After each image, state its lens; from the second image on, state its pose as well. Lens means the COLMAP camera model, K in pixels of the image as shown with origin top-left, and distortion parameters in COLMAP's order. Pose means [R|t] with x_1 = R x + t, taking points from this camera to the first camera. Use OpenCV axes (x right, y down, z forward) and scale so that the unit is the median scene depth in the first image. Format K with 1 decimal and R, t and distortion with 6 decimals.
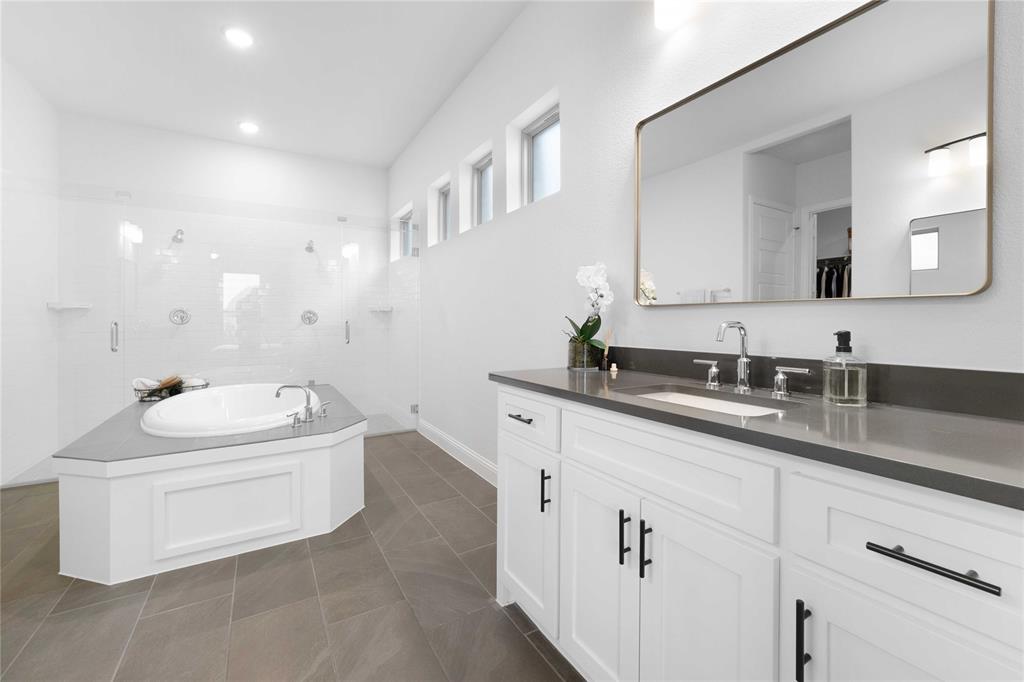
lens RADIAL K [[411.2, 0, 511.6], [0, 411.2, 326.9], [0, 0, 1]] dist [0.000801, 0.000220]
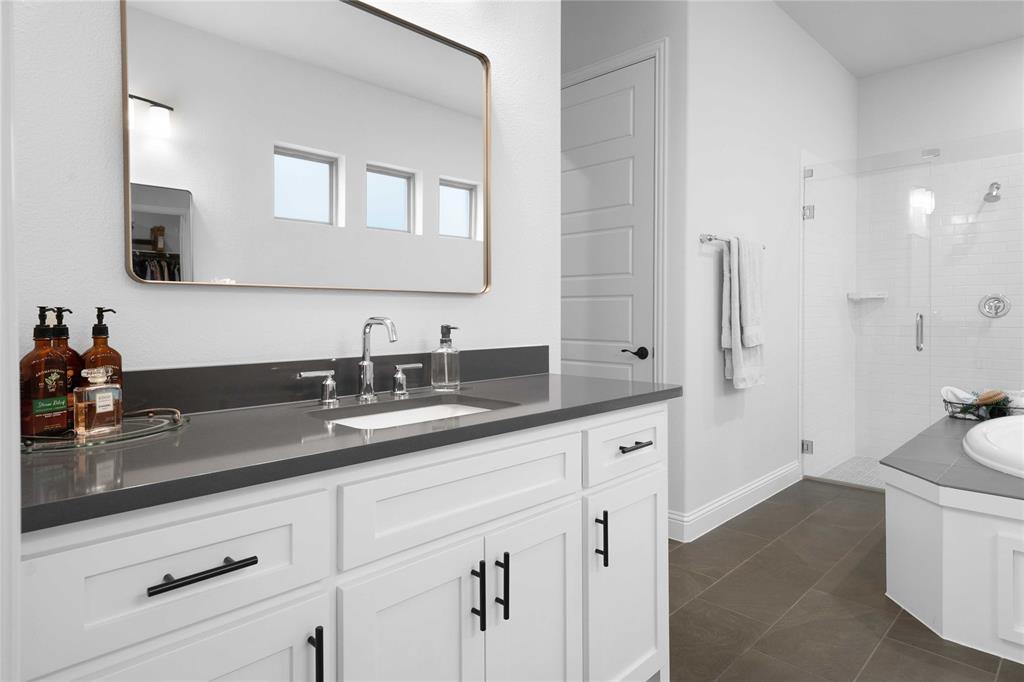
lens RADIAL K [[595.6, 0, 512.0], [0, 595.6, 341.0], [0, 0, 1]] dist [0.001268, 0.000217]
pose [[-0.232854, -0.053223, 0.971054, -0.695219], [0.006735, 0.998389, 0.056336, -0.031365], [-0.972488, 0.019658, -0.232121, 1.015145]]
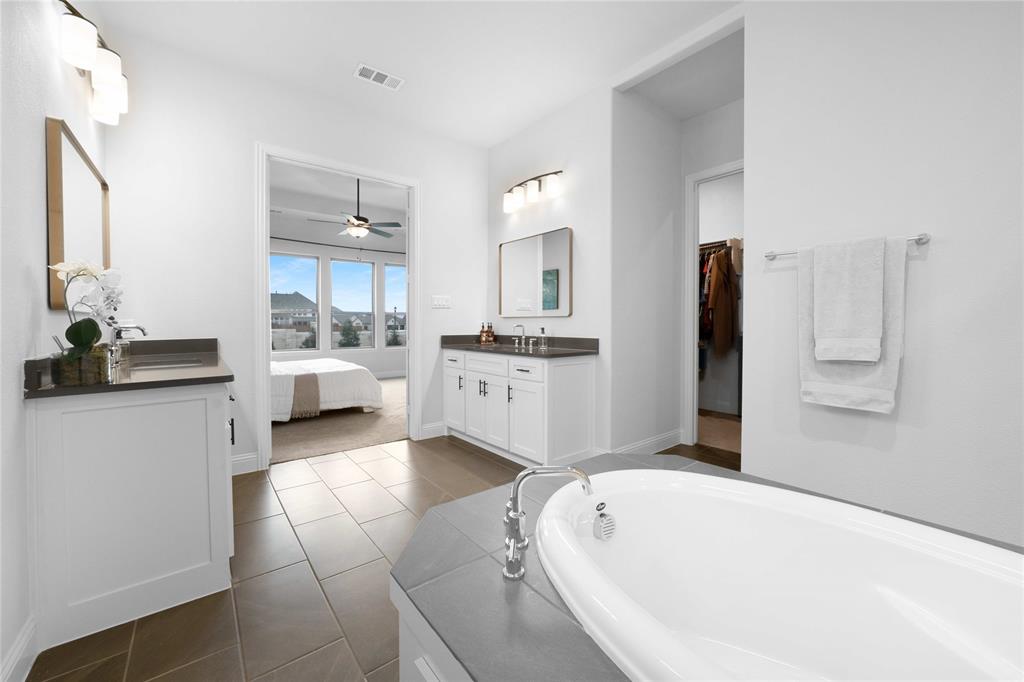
lens RADIAL K [[411.2, 0, 511.6], [0, 411.2, 326.9], [0, 0, 1]] dist [0.000801, 0.000220]
pose [[0.993665, -0.012655, 0.111667, 0.127524], [0.012325, 0.999917, 0.003649, -0.010527], [-0.111704, -0.002250, 0.993739, -2.075799]]
